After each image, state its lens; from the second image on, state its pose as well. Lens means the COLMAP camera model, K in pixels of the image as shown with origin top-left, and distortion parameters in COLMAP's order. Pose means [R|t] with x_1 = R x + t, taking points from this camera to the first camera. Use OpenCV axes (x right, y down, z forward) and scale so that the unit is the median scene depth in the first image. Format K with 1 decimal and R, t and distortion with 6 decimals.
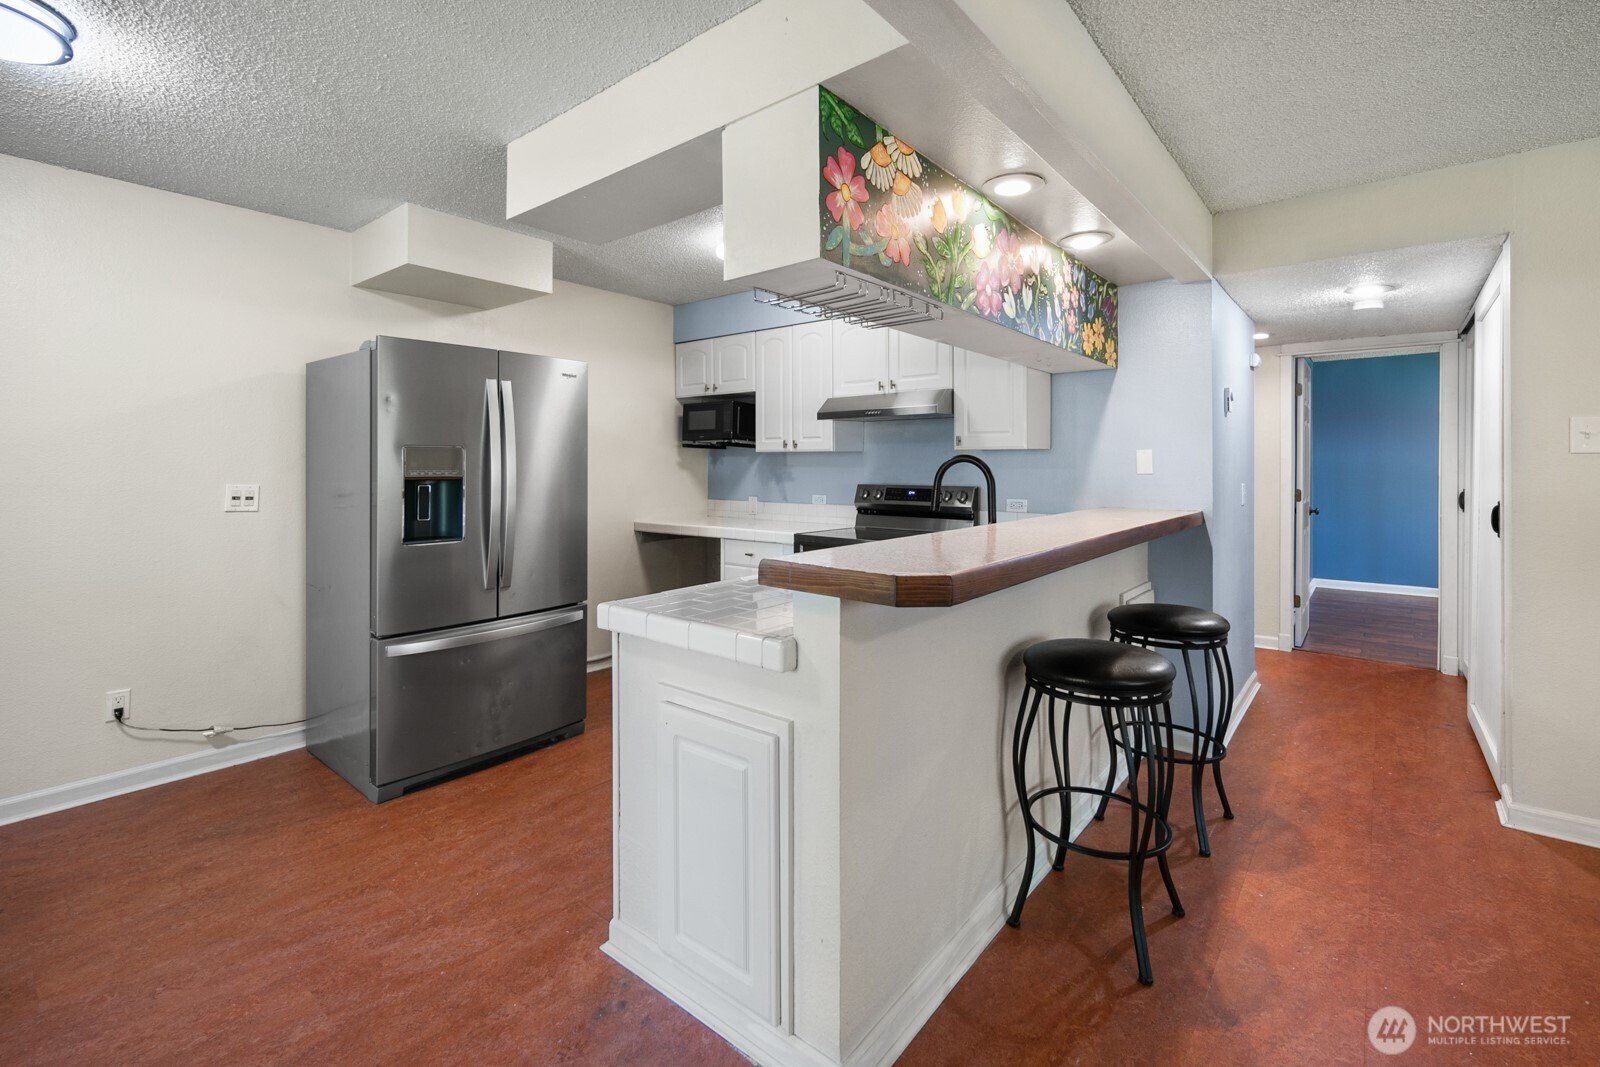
lens RADIAL K [[704.9, 0, 806.6], [0, 704.9, 464.6], [0, 0, 1]] dist [0.002775, -0.001965]
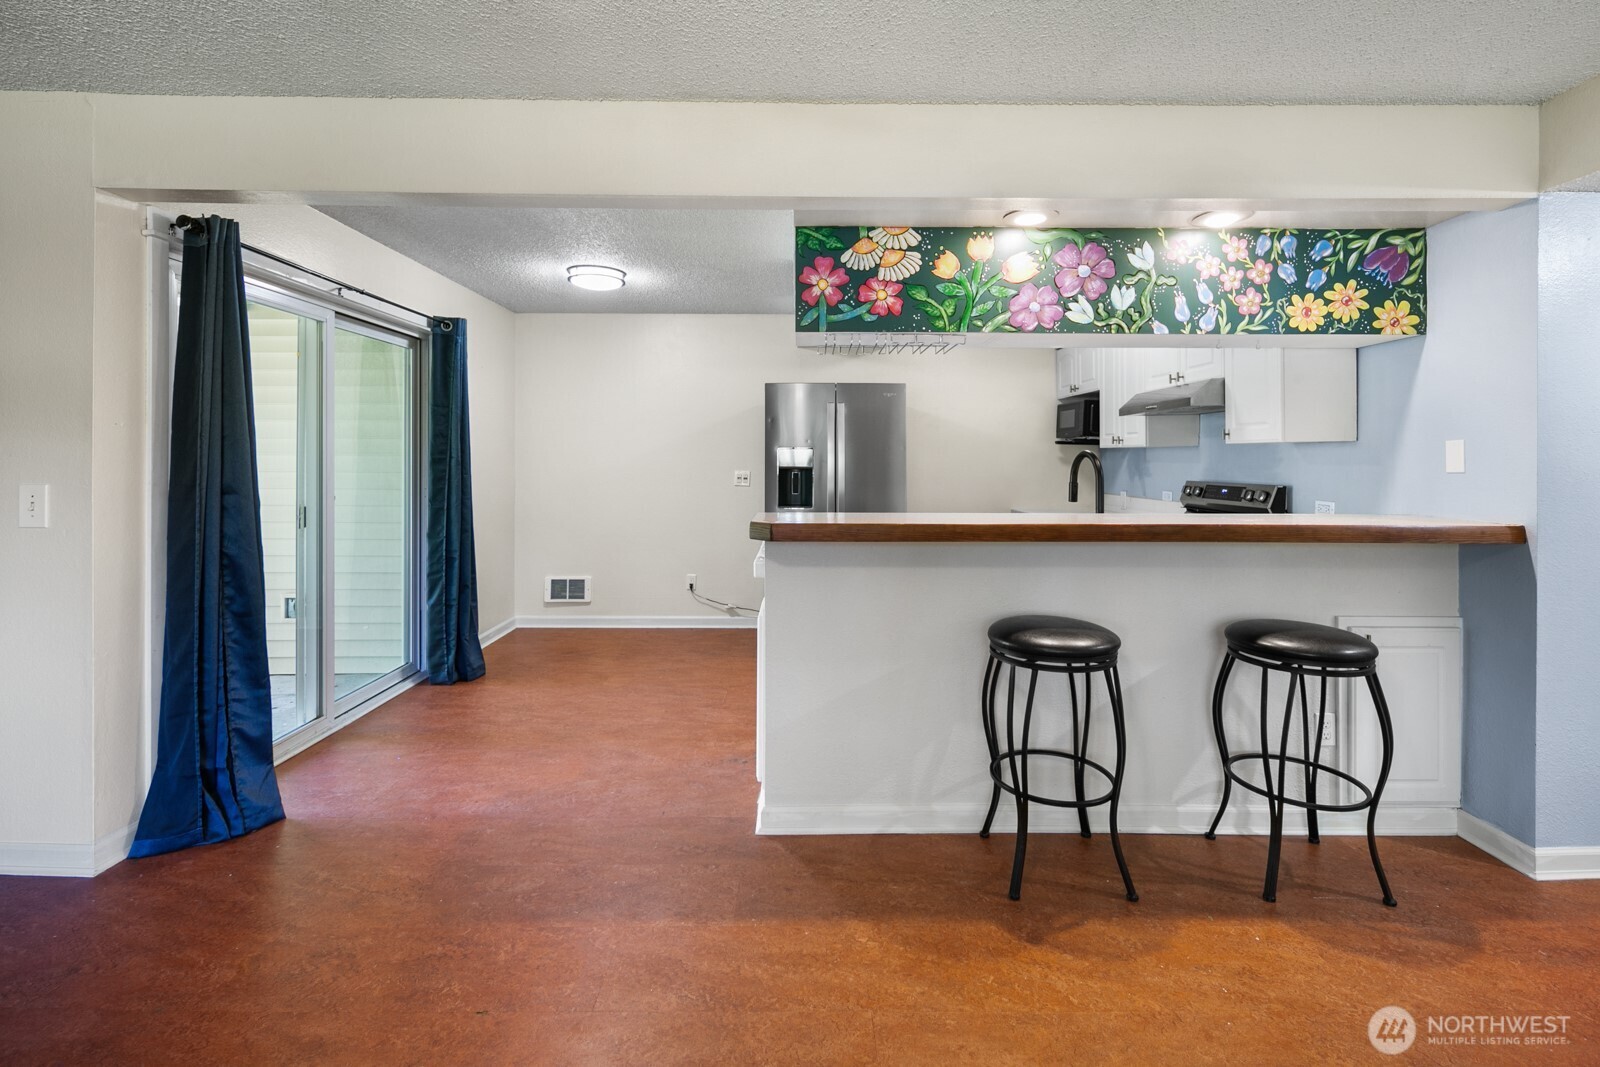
lens RADIAL K [[704.9, 0, 804.8], [0, 704.9, 459.3], [0, 0, 1]] dist [0.002775, -0.001965]
pose [[0.639670, -0.000518, -0.768650, 0.610661], [-0.001096, 0.999998, -0.001586, 0.001237], [0.768649, 0.001857, 0.639668, -0.011955]]
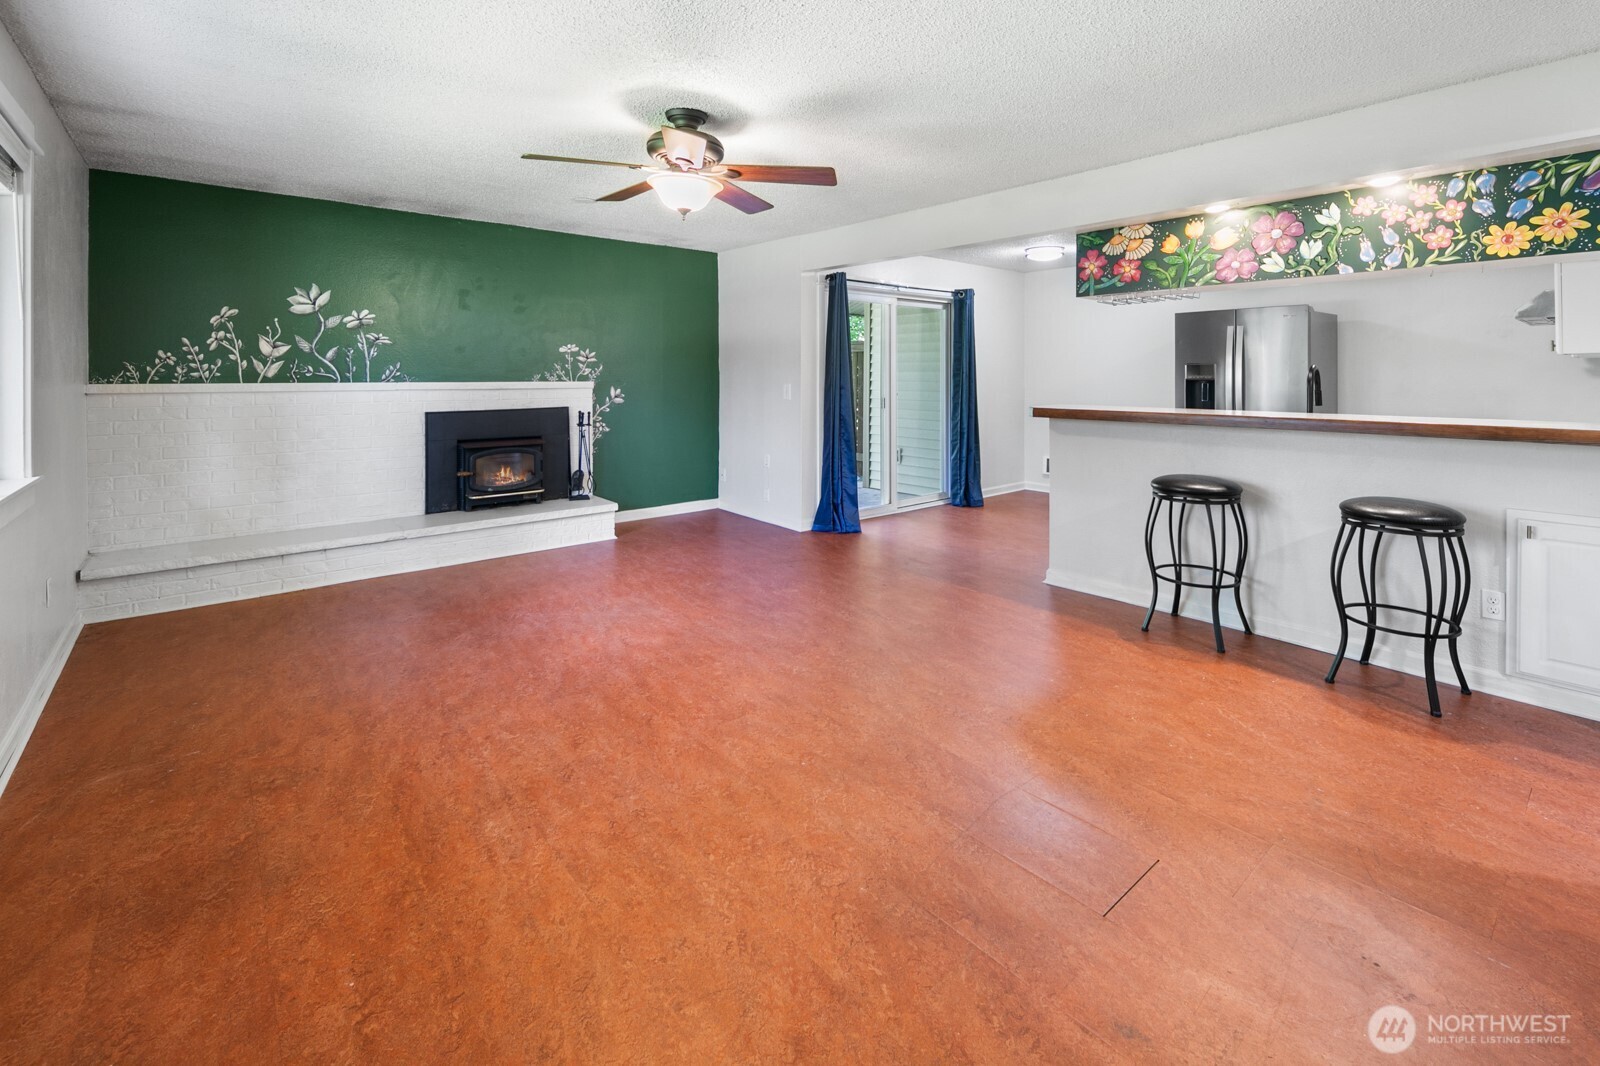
lens RADIAL K [[704.9, 0, 806.5], [0, 704.9, 371.3], [0, 0, 1]] dist [0.002775, -0.001965]
pose [[-0.176232, -0.004523, -0.984338, 1.376173], [0.002301, 0.999985, -0.005007, 0.002215], [0.984346, -0.003147, -0.176219, 0.214182]]
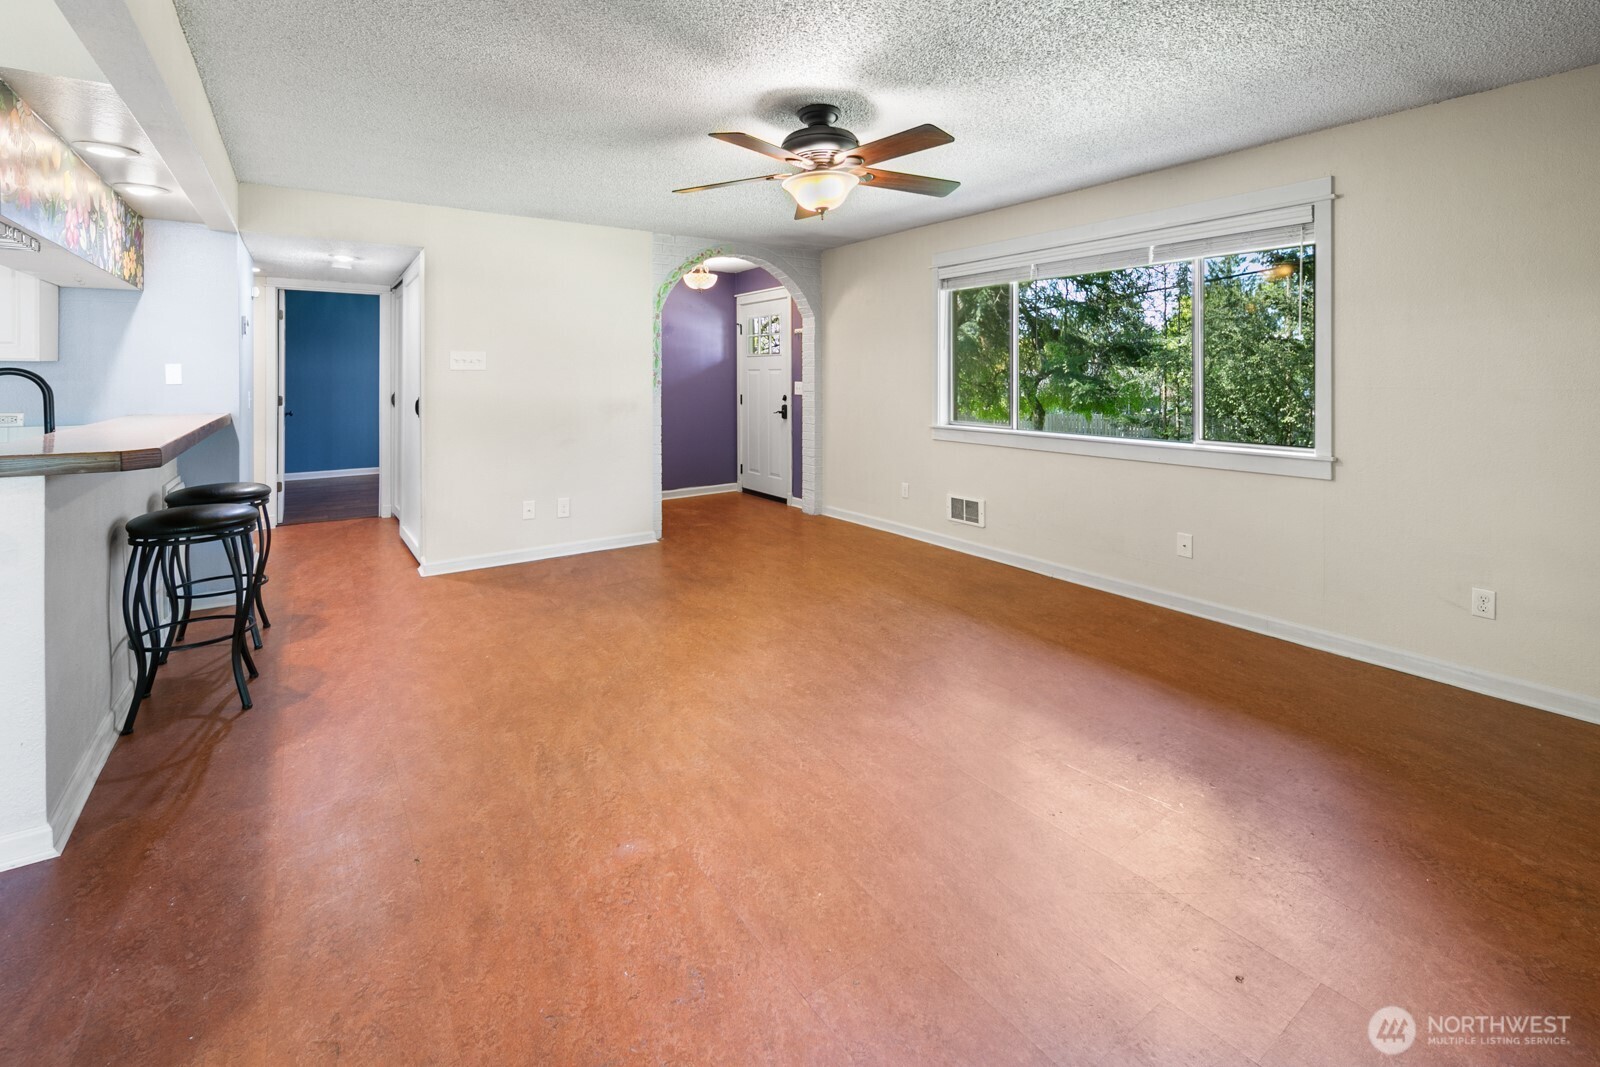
lens RADIAL K [[704.9, 0, 804.2], [0, 704.9, 376.1], [0, 0, 1]] dist [0.002775, -0.001965]
pose [[0.270172, -0.002631, 0.962808, -0.363383], [0.000777, 0.999997, 0.002515, -0.002820], [-0.962812, 0.000068, 0.270174, -0.321520]]
